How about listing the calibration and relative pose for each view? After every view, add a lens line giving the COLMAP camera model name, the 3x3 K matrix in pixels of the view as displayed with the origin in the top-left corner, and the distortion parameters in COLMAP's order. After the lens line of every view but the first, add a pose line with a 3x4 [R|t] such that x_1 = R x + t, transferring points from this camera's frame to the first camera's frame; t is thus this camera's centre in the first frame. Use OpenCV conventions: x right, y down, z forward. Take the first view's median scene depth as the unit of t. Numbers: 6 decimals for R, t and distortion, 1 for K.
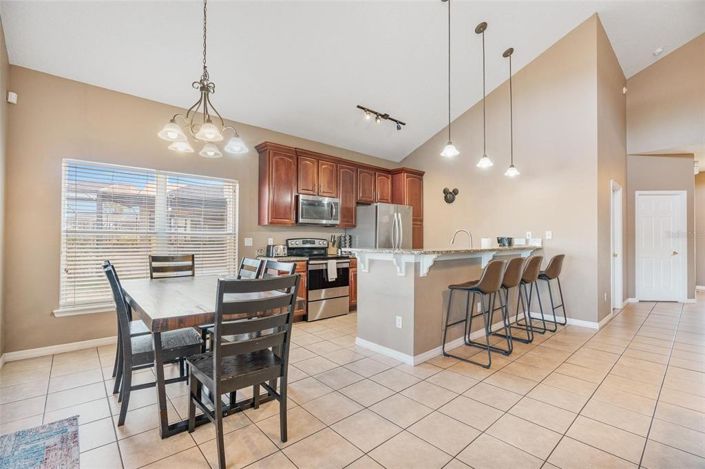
lens RADIAL K [[319.1, 0, 354.7], [0, 319.1, 231.8], [0, 0, 1]] dist [-0.004932, 0.000370]
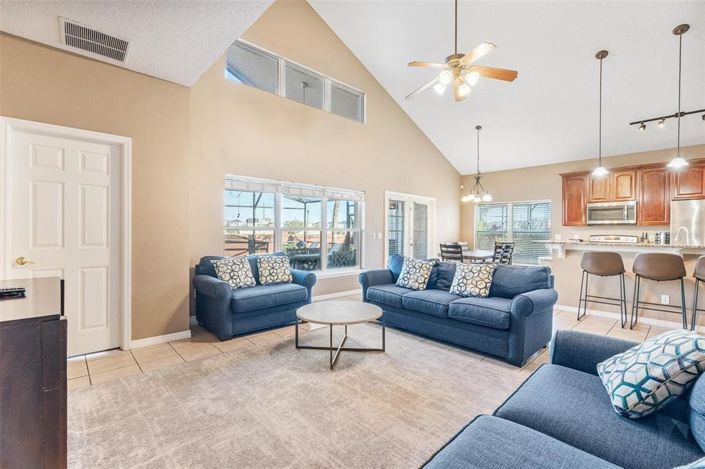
lens RADIAL K [[319.1, 0, 350.5], [0, 319.1, 235.2], [0, 0, 1]] dist [-0.004932, 0.000370]
pose [[0.025606, 0.004859, -0.999660, 1.139634], [0.014839, 0.999876, 0.005240, -0.001344], [0.999562, -0.014968, 0.025530, -0.073238]]
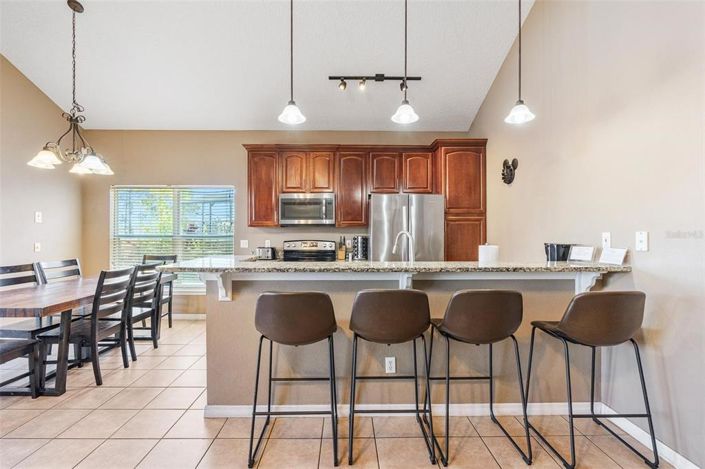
lens RADIAL K [[319.1, 0, 348.4], [0, 319.1, 235.9], [0, 0, 1]] dist [-0.004932, 0.000370]
pose [[0.749515, 0.003459, -0.661979, 0.568414], [0.016982, 0.999557, 0.024451, -0.012707], [0.661770, -0.029568, 0.749124, 0.408485]]
